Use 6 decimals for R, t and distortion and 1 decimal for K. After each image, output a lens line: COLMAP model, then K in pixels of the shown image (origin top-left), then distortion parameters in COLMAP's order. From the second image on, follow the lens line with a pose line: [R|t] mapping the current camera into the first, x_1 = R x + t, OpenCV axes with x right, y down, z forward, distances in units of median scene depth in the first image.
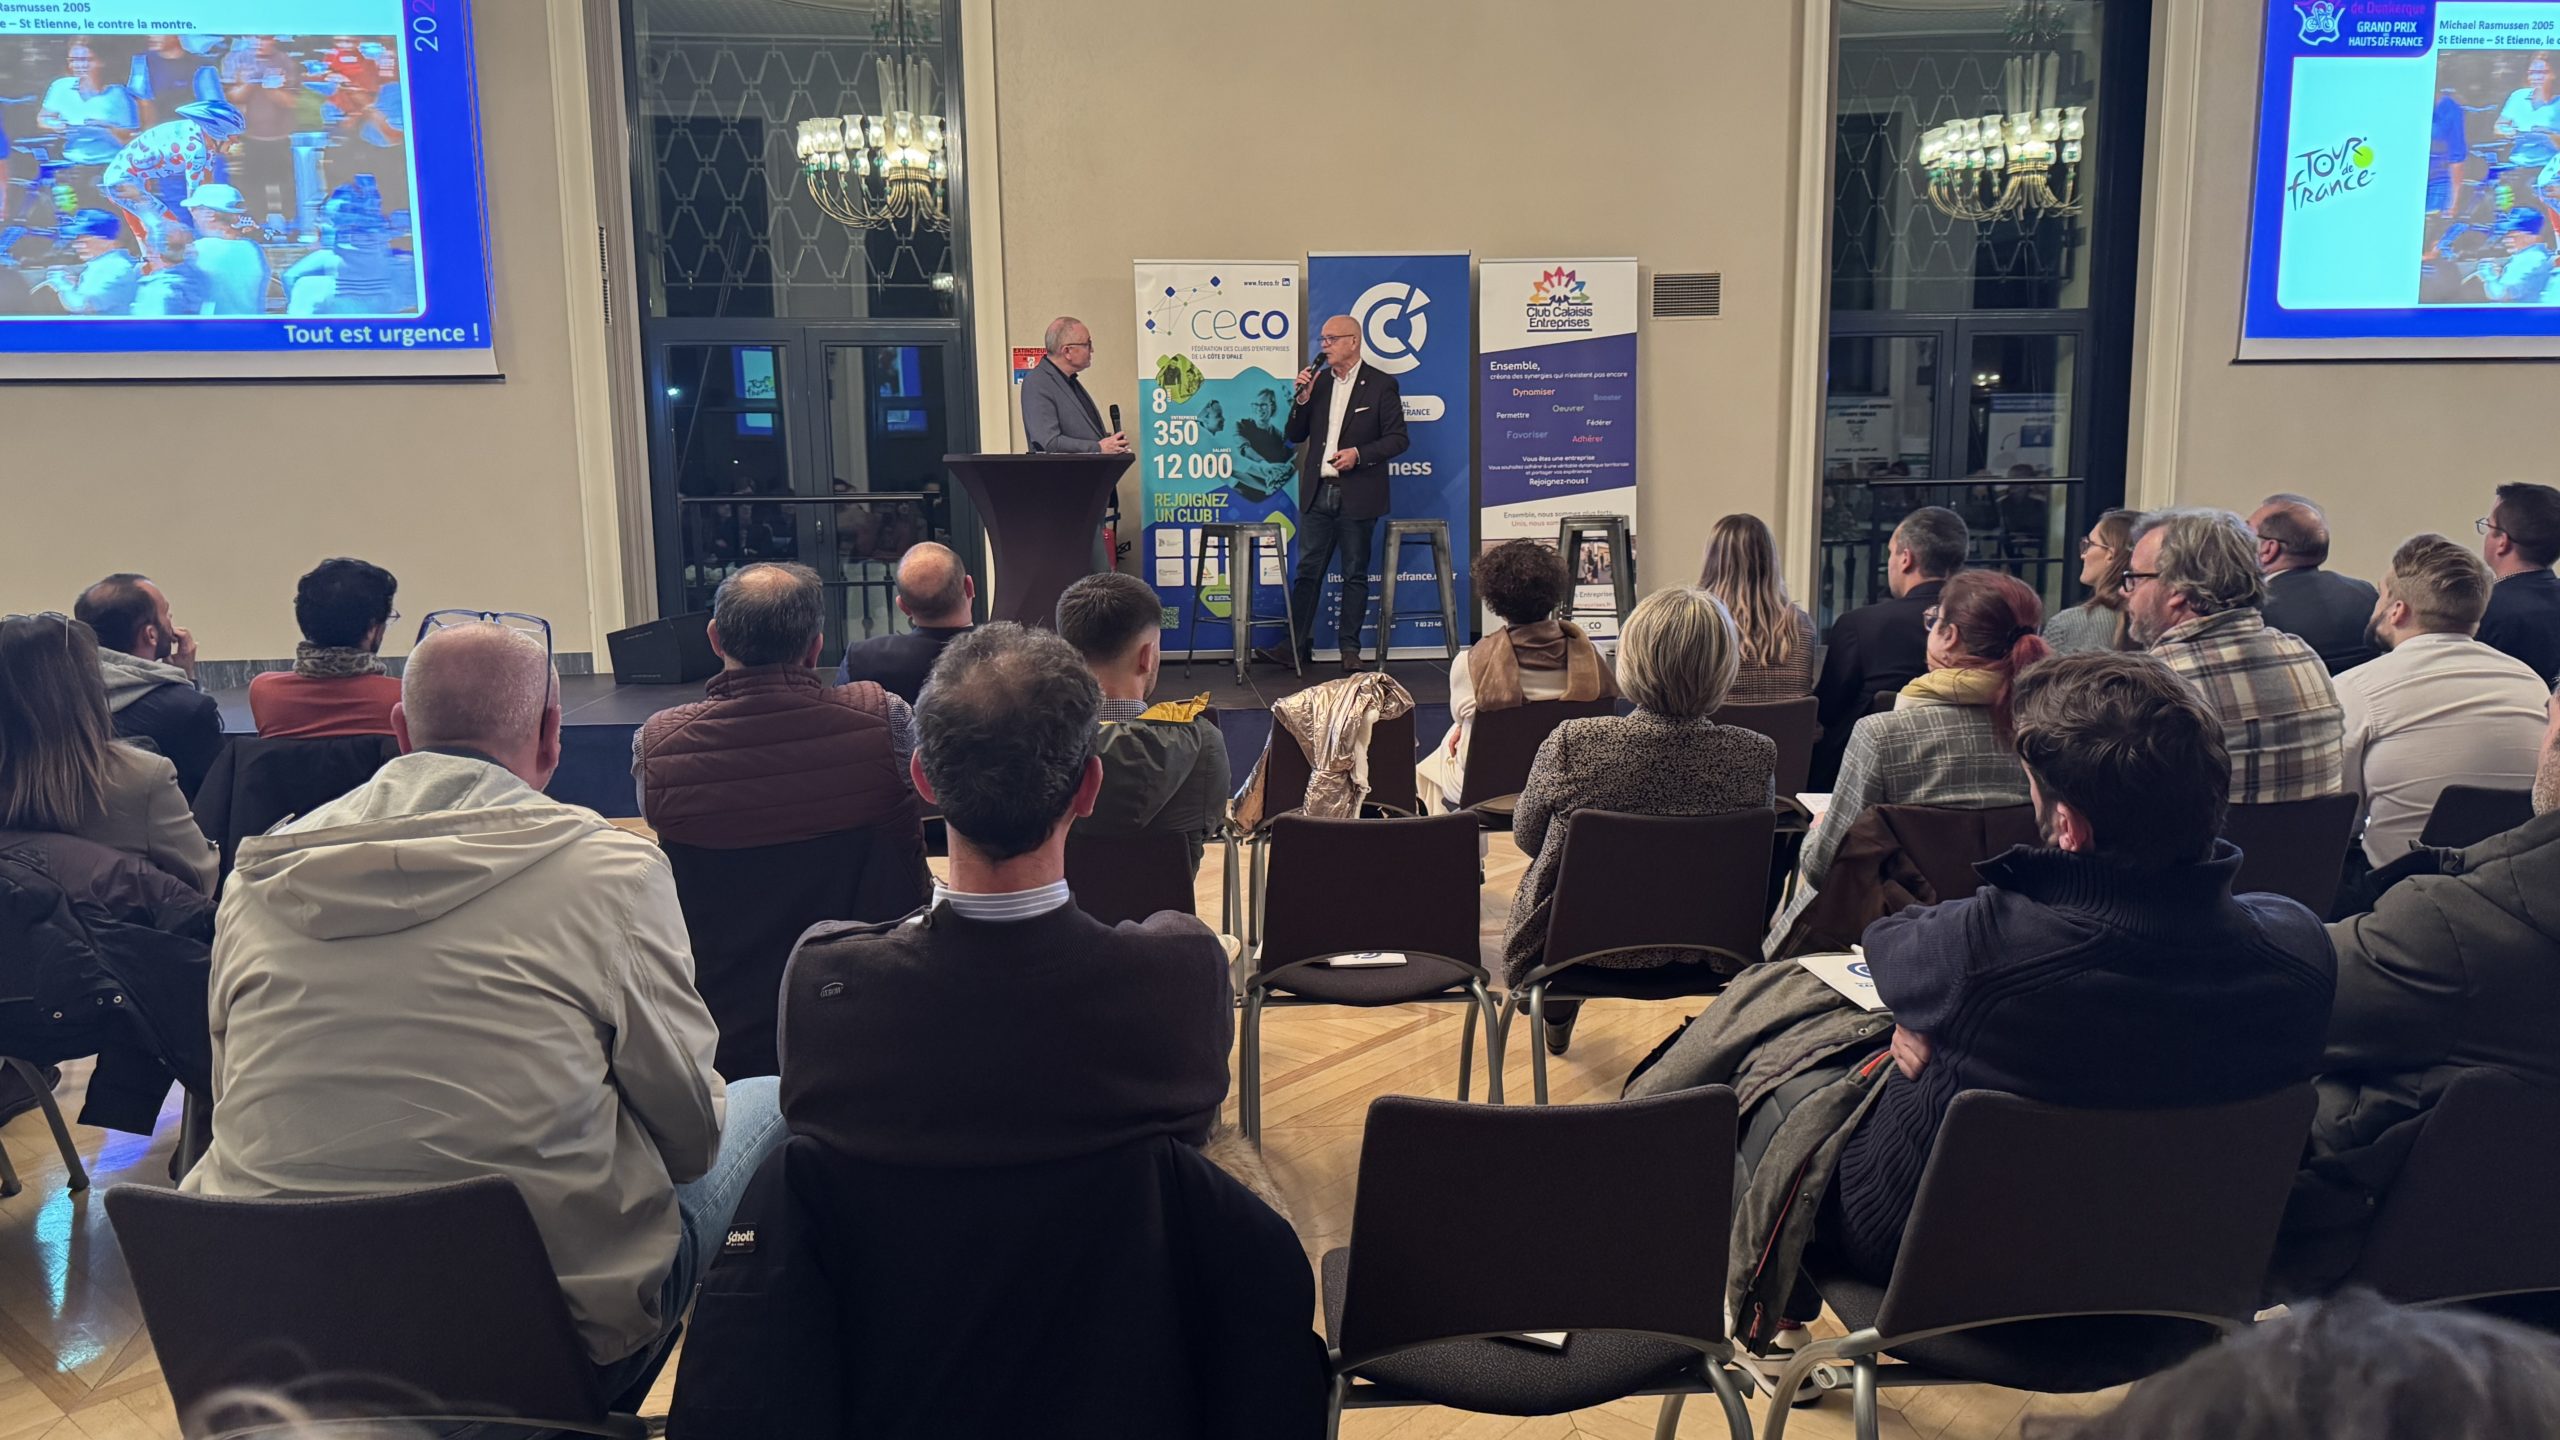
lens RADIAL K [[1831.4, 0, 1283.1], [0, 1831.4, 755.7], [0, 0, 1]] dist [0.073547, -0.070185]
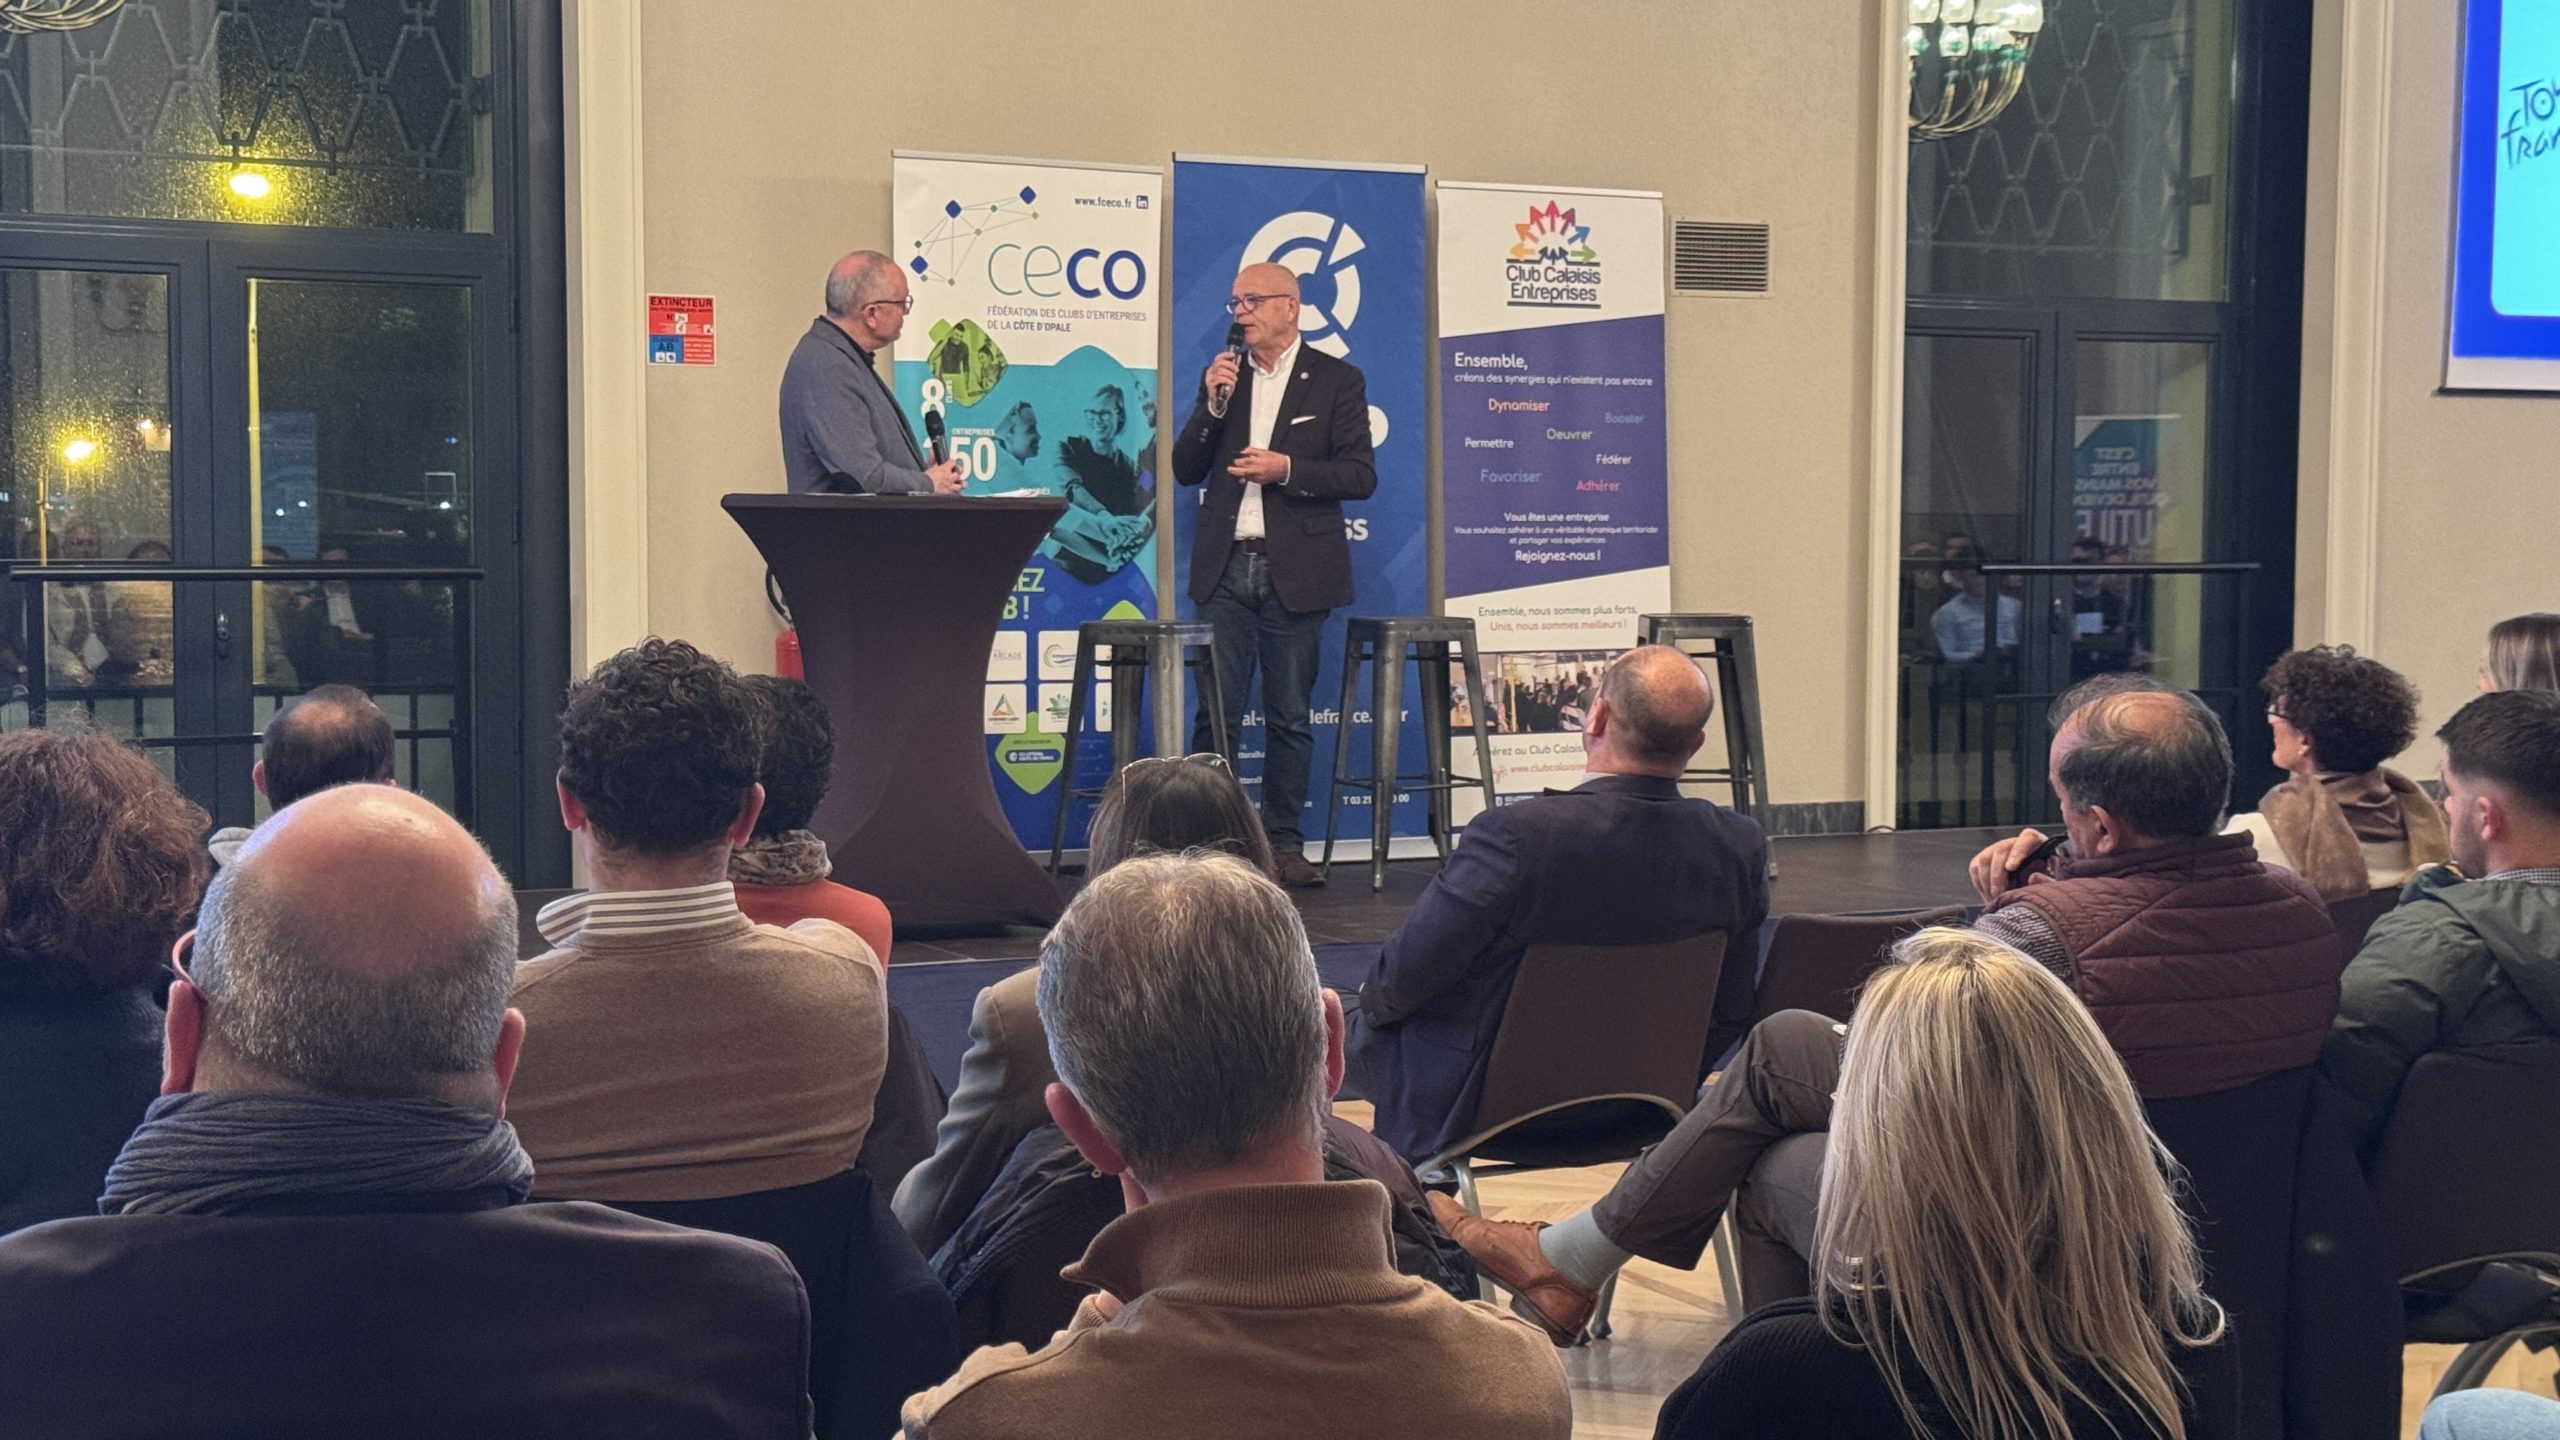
lens RADIAL K [[3655.2, 0, 1269.2], [0, 3655.2, 706.3], [0, 0, 1]] dist [0.139128, 0.000000]
pose [[0.928767, -0.002214, 0.370658, -0.380189], [0.041140, 0.994420, -0.097146, 0.008887], [-0.368375, 0.105474, 0.923675, -0.043630]]
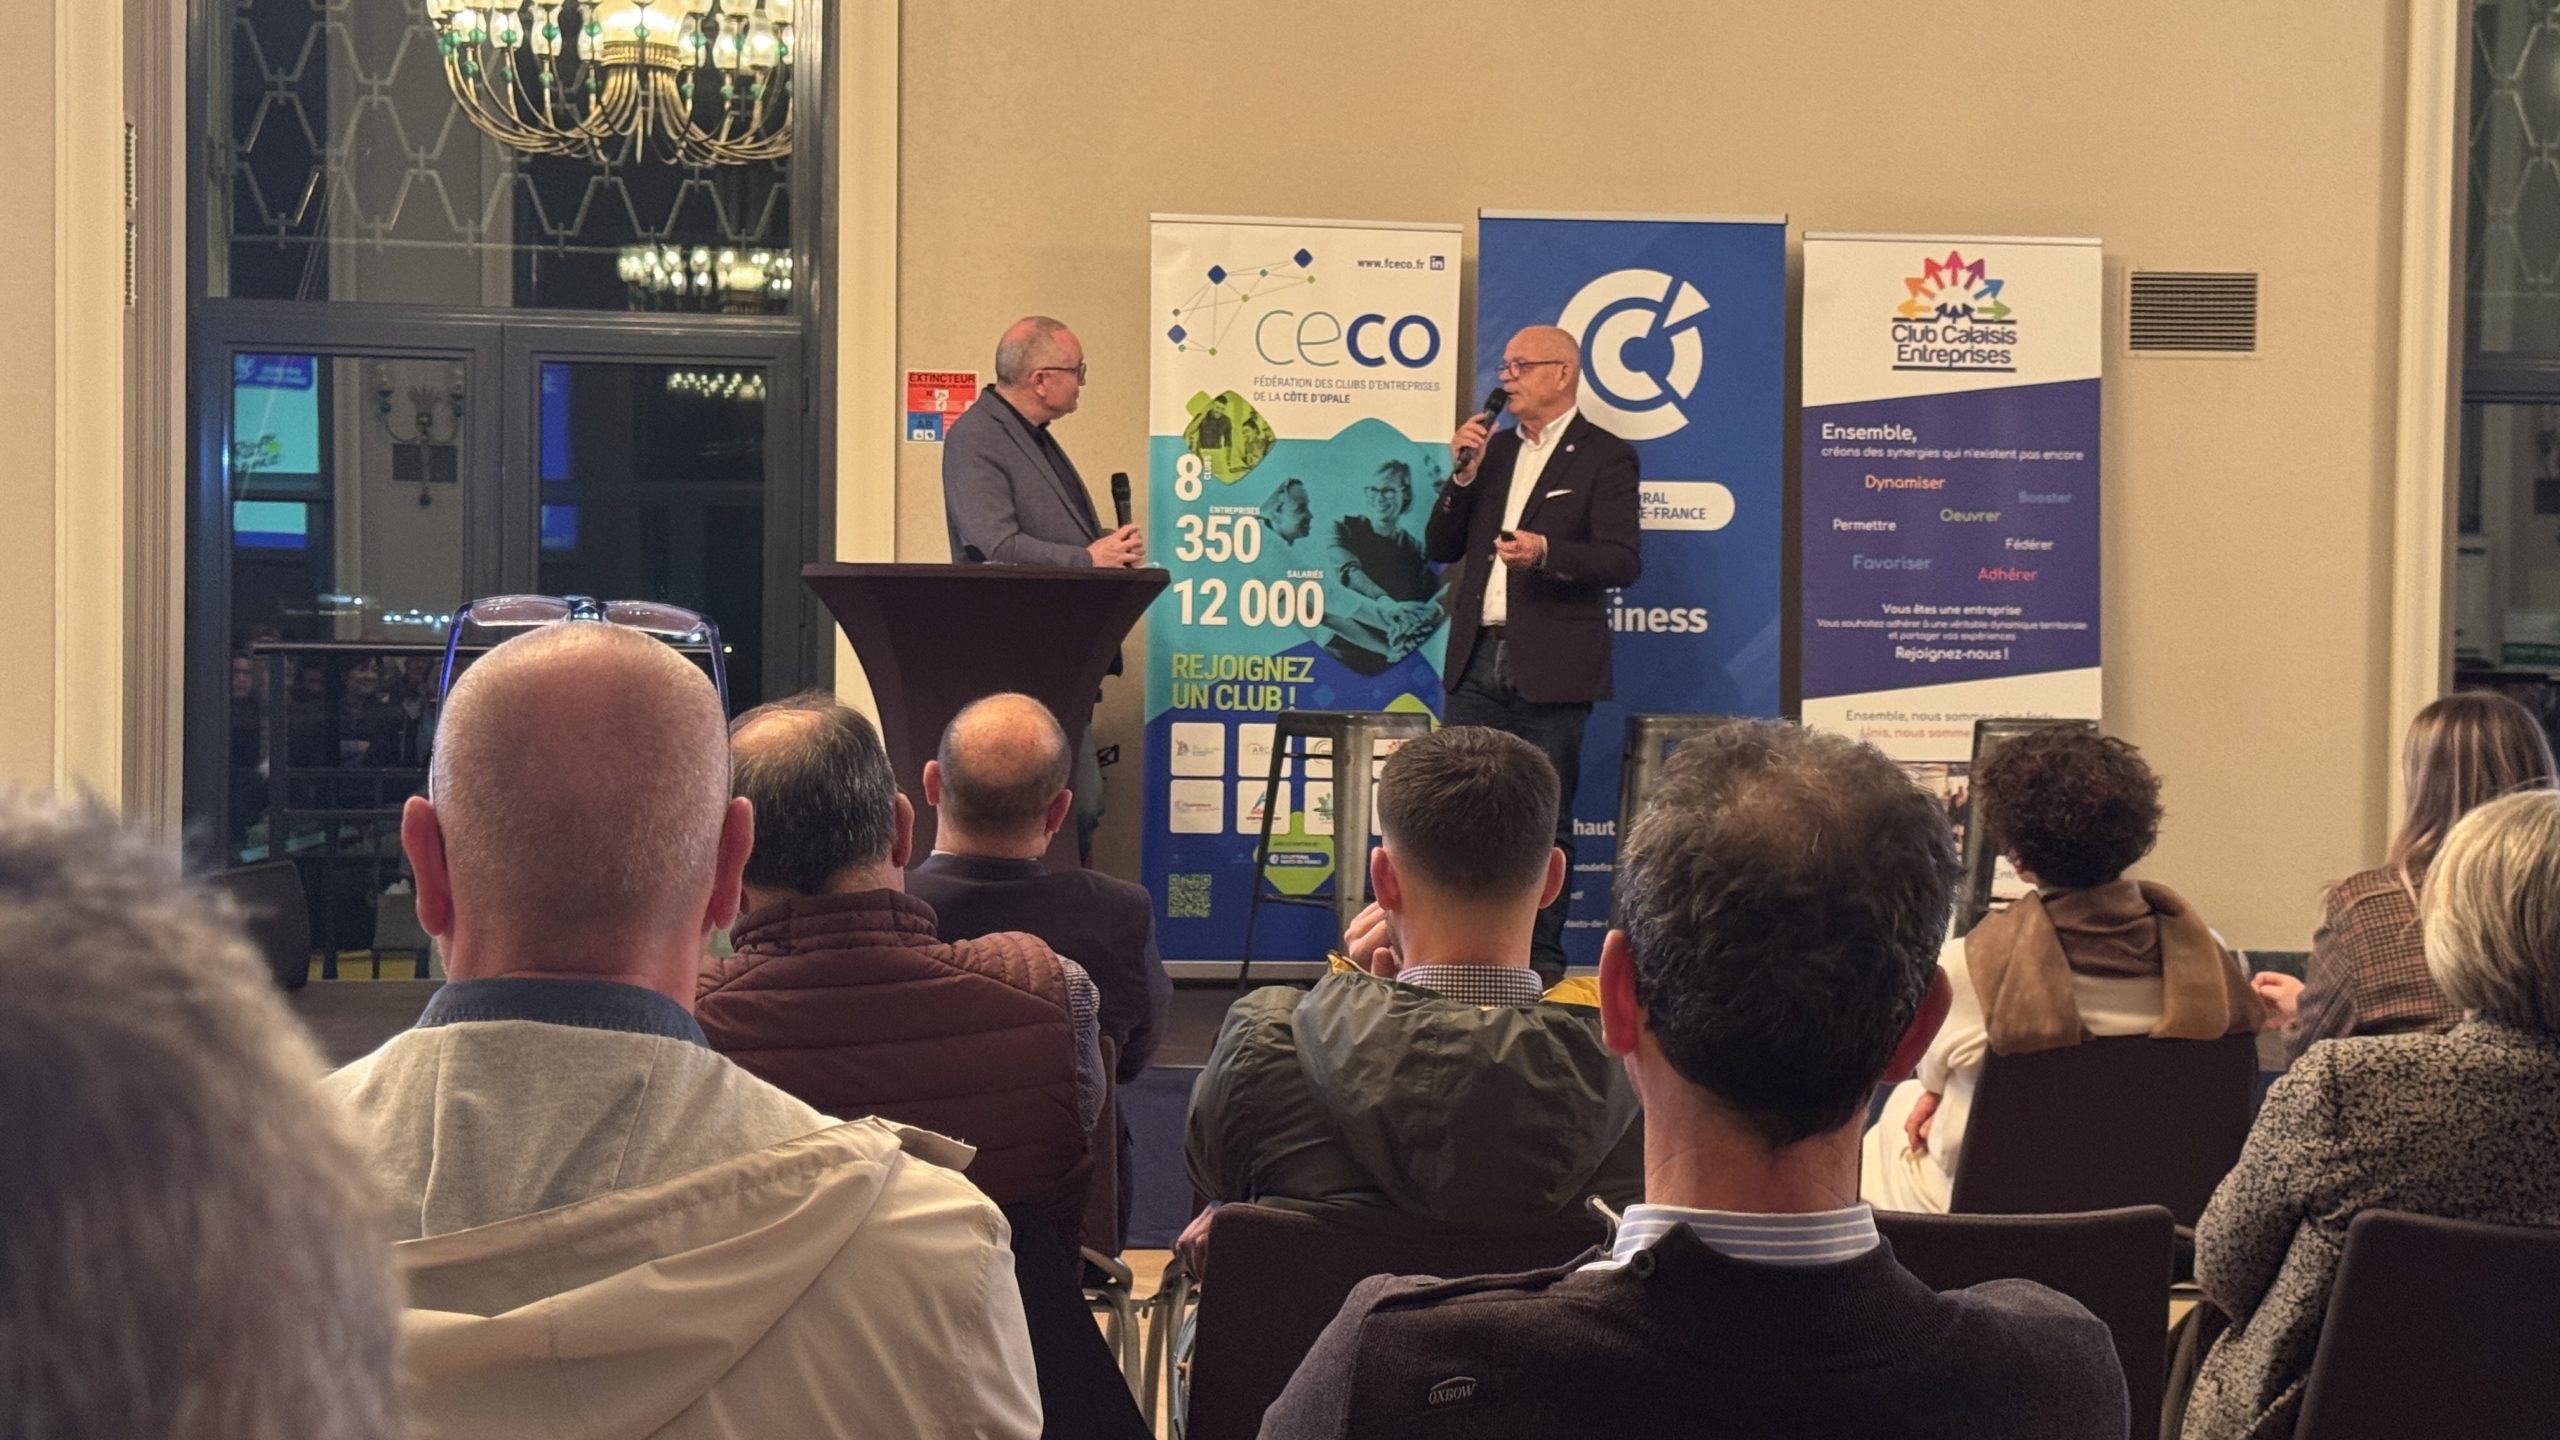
lens RADIAL K [[3655.2, 0, 1259.9], [0, 3655.2, 701.0], [0, 0, 1]] dist [0.139128, 0.000000]
pose [[0.999517, 0.026900, 0.015574, -0.061467], [-0.024416, 0.989541, -0.142172, 0.015637], [-0.019236, 0.141723, 0.989719, -0.014776]]
